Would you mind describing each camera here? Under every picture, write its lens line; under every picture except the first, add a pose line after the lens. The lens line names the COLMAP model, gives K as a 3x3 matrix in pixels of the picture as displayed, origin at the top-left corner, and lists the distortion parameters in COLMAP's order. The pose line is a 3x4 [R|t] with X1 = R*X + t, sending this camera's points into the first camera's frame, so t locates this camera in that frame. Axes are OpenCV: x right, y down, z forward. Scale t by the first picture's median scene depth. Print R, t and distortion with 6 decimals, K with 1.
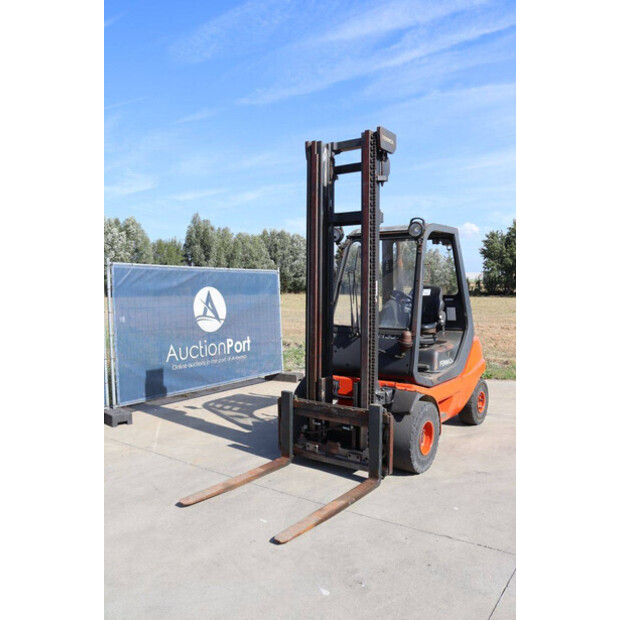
lens RADIAL K [[519.2, 0, 310.0], [0, 519.2, 310.0], [0, 0, 1]] dist [-0.178232, 0.175060]
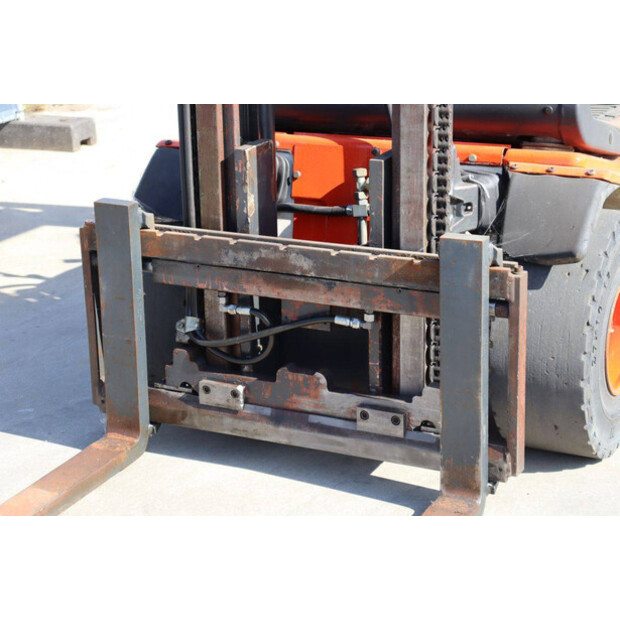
lens RADIAL K [[1482.4, 0, 310.0], [0, 1482.4, 310.0], [0, 0, 1]] dist [0.331179, 0.417167]
pose [[0.983456, -0.074934, 0.164923, -0.080641], [0.029909, 0.965104, 0.260153, 0.010956], [-0.178662, -0.250916, 0.951378, 0.223959]]
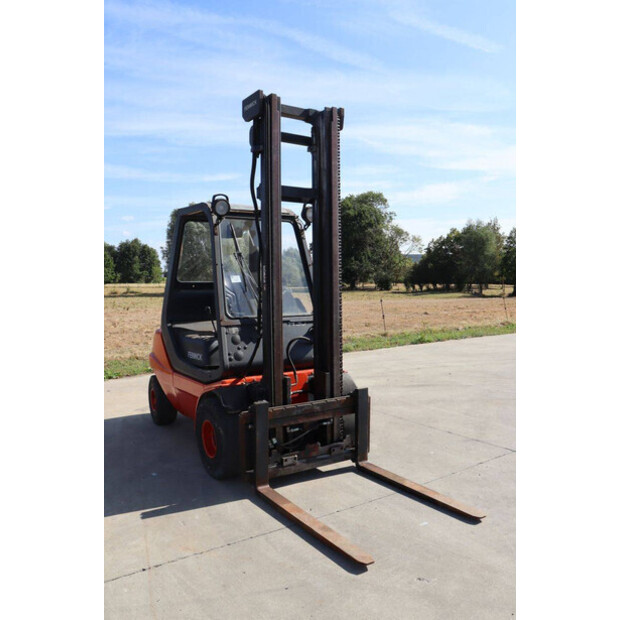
lens RADIAL K [[534.7, 0, 320.5], [0, 534.7, 308.4], [0, 0, 1]] dist [-0.176907, 0.213113]
pose [[0.334015, -0.050707, 0.941203, -0.791864], [0.049186, 0.998129, 0.036318, -0.010473], [-0.941283, 0.034163, 0.335884, 0.659676]]
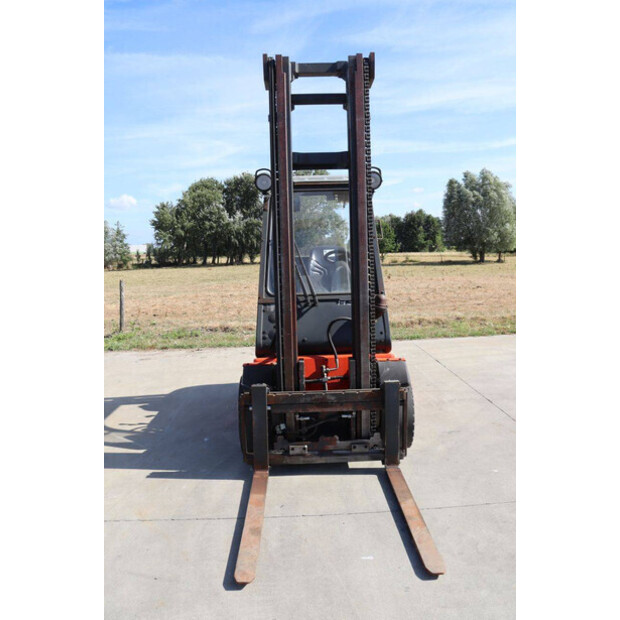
lens RADIAL K [[519.2, 0, 310.0], [0, 519.2, 310.0], [0, 0, 1]] dist [-0.178232, 0.175060]
pose [[0.791477, -0.087937, 0.604840, -0.446227], [0.056103, 0.995871, 0.071373, -0.002230], [-0.608619, -0.022557, 0.793142, 0.370006]]
